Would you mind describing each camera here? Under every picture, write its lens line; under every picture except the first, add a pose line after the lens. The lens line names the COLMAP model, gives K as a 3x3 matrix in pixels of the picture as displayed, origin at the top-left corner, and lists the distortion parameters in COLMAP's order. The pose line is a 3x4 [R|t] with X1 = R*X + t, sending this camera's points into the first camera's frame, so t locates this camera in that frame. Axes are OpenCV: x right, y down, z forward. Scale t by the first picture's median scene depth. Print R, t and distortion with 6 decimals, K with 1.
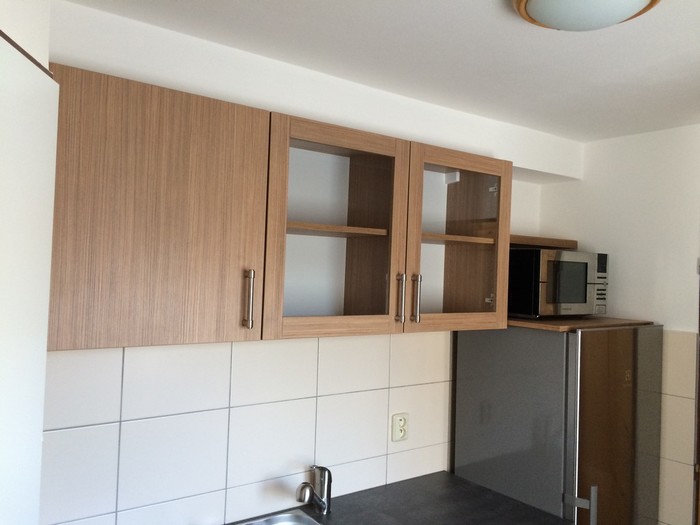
lens RADIAL K [[590.5, 0, 350.0], [0, 590.5, 262.5], [0, 0, 1]] dist [0.010088, 0.000363]
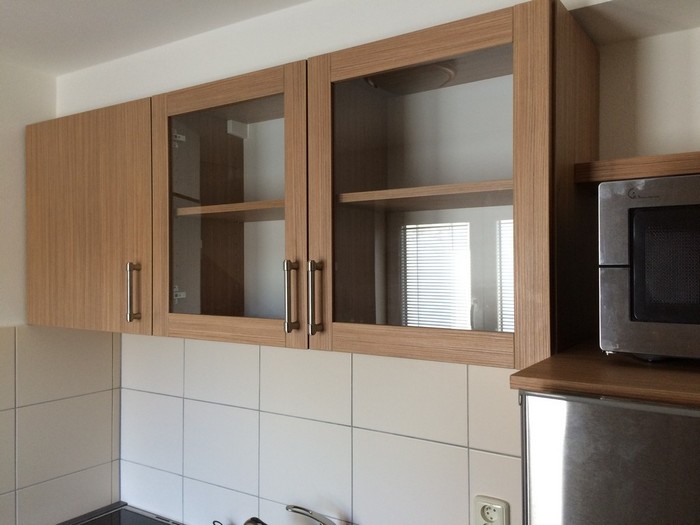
lens RADIAL K [[590.5, 0, 350.0], [0, 590.5, 262.5], [0, 0, 1]] dist [0.010088, 0.000363]
pose [[0.352485, -0.034606, -0.935177, 1.392680], [0.031685, 0.999184, -0.025032, 0.075760], [0.935281, -0.020808, 0.353294, 1.539819]]
